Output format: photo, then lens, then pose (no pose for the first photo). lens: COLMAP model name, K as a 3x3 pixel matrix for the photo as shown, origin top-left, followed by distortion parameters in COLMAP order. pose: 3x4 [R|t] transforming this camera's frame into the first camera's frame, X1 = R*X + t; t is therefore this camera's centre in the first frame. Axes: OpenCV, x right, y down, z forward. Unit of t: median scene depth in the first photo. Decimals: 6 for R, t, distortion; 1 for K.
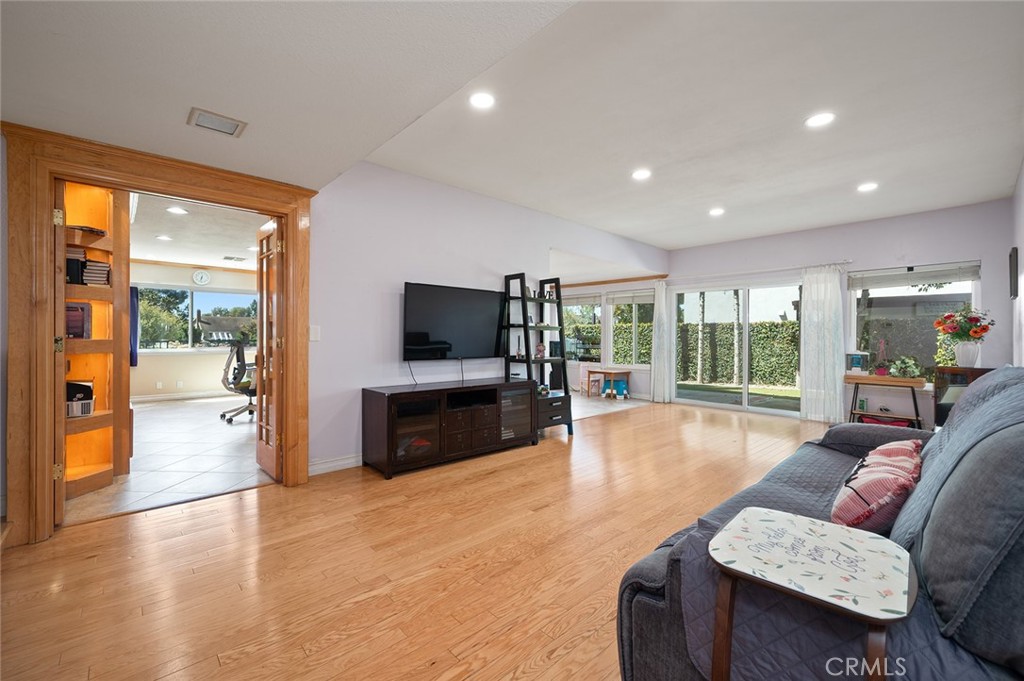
lens RADIAL K [[439.6, 0, 517.7], [0, 439.6, 332.5], [0, 0, 1]] dist [0.000118, 0.000225]
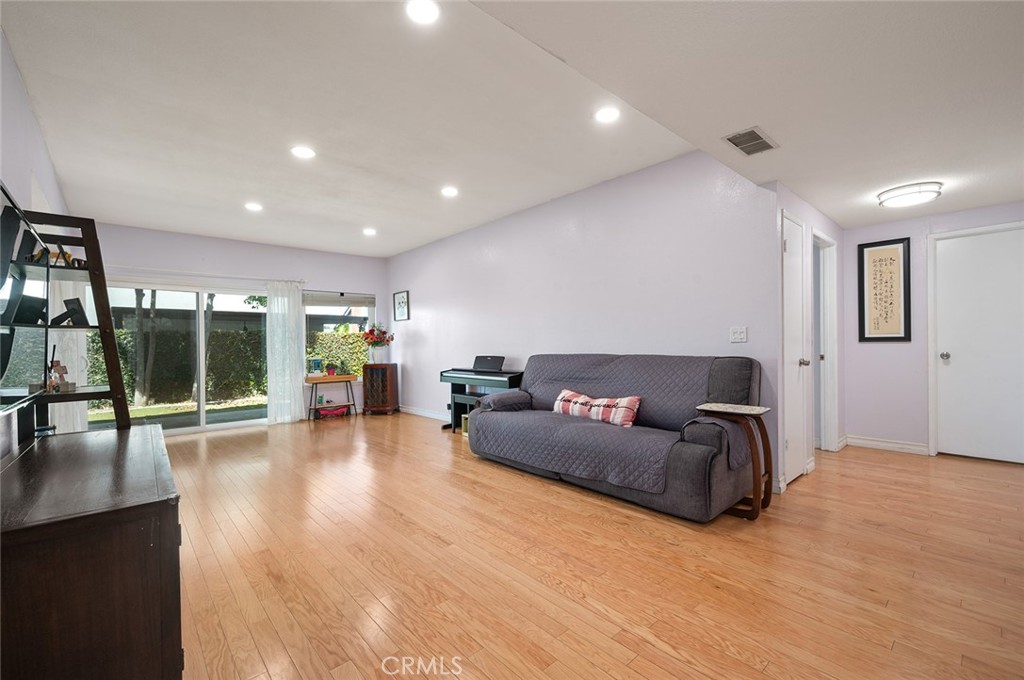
lens RADIAL K [[427.1, 0, 517.9], [0, 427.1, 344.8], [0, 0, 1]] dist [0.010696, -0.000329]
pose [[0.005025, -0.006085, 0.999969, -0.624342], [0.007721, 0.999952, 0.006047, 0.009658], [-0.999958, 0.007691, 0.005072, 0.674175]]
